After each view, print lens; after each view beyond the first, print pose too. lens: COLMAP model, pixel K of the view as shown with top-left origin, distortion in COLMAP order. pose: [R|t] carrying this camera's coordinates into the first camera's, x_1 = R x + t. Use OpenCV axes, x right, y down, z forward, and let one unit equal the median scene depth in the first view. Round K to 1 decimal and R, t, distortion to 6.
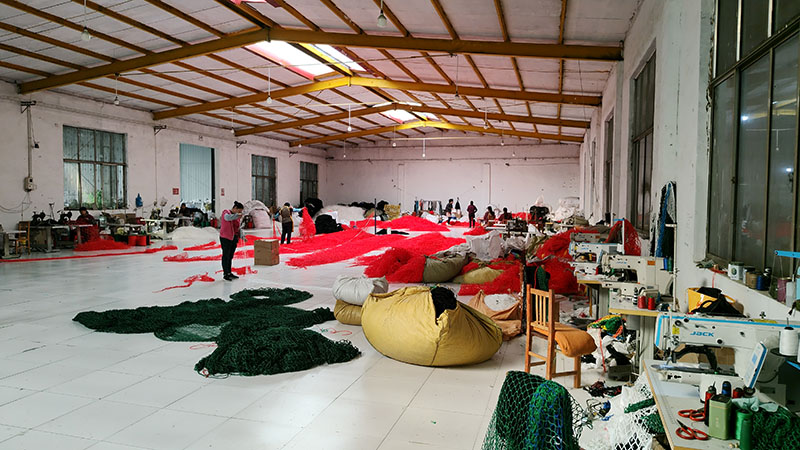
lens RADIAL K [[541.6, 0, 400.0], [0, 541.6, 225.0], [0, 0, 1]] dist [0.001116, 0.000488]
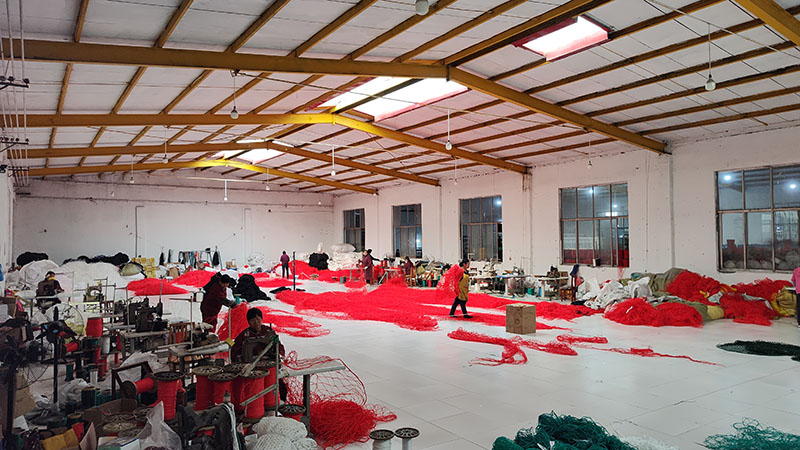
lens RADIAL K [[541.6, 0, 400.0], [0, 541.6, 225.0], [0, 0, 1]] dist [0.001116, 0.000488]
pose [[0.633914, 0.005004, 0.773388, -0.400392], [0.050678, 0.997561, -0.047993, -0.027600], [-0.771742, 0.069617, 0.632114, 0.207721]]
